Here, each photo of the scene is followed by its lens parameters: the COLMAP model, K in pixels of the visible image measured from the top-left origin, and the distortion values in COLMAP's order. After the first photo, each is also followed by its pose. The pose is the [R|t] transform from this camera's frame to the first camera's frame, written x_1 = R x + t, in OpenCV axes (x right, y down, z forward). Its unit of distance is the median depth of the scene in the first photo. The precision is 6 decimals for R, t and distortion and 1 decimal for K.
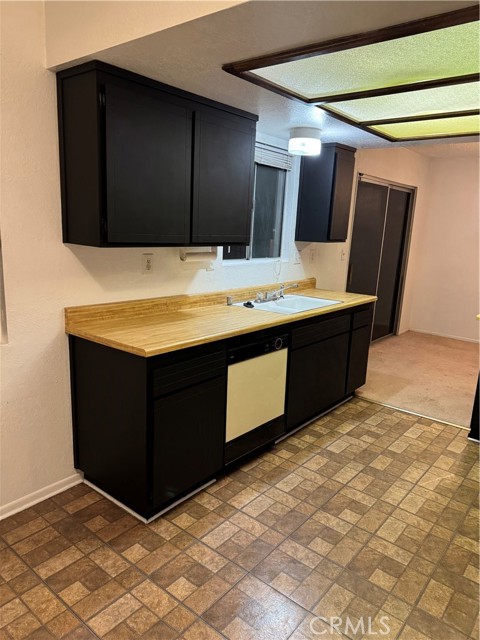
lens RADIAL K [[467.9, 0, 240.0], [0, 467.9, 320.0], [0, 0, 1]] dist [-0.006804, -0.006677]
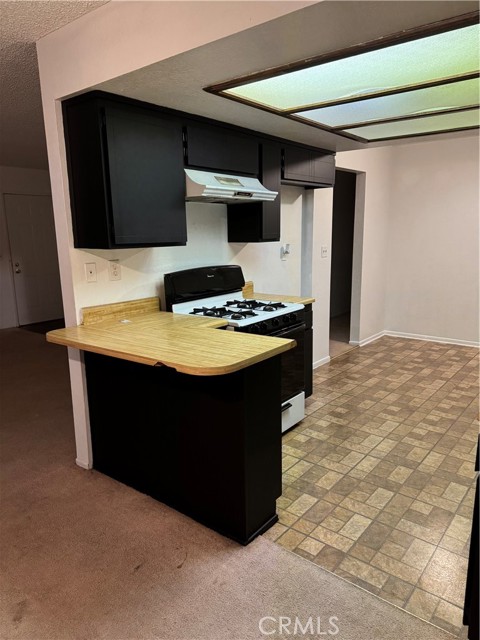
lens RADIAL K [[467.9, 0, 240.0], [0, 467.9, 320.0], [0, 0, 1]] dist [-0.006804, -0.006677]
pose [[-0.999514, -0.029103, -0.011147, 0.704814], [-0.031142, 0.919270, 0.392394, -0.358442], [-0.001173, 0.392550, -0.919730, 1.910105]]
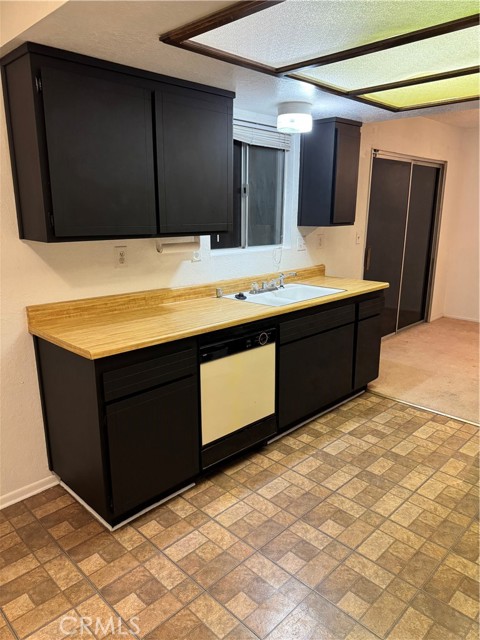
lens RADIAL K [[467.9, 0, 240.0], [0, 467.9, 320.0], [0, 0, 1]] dist [-0.006804, -0.006677]
pose [[0.994474, -0.017896, -0.103448, 0.142019], [0.020940, 0.999377, 0.028417, -0.014893], [0.102875, -0.030426, 0.994229, 0.076787]]
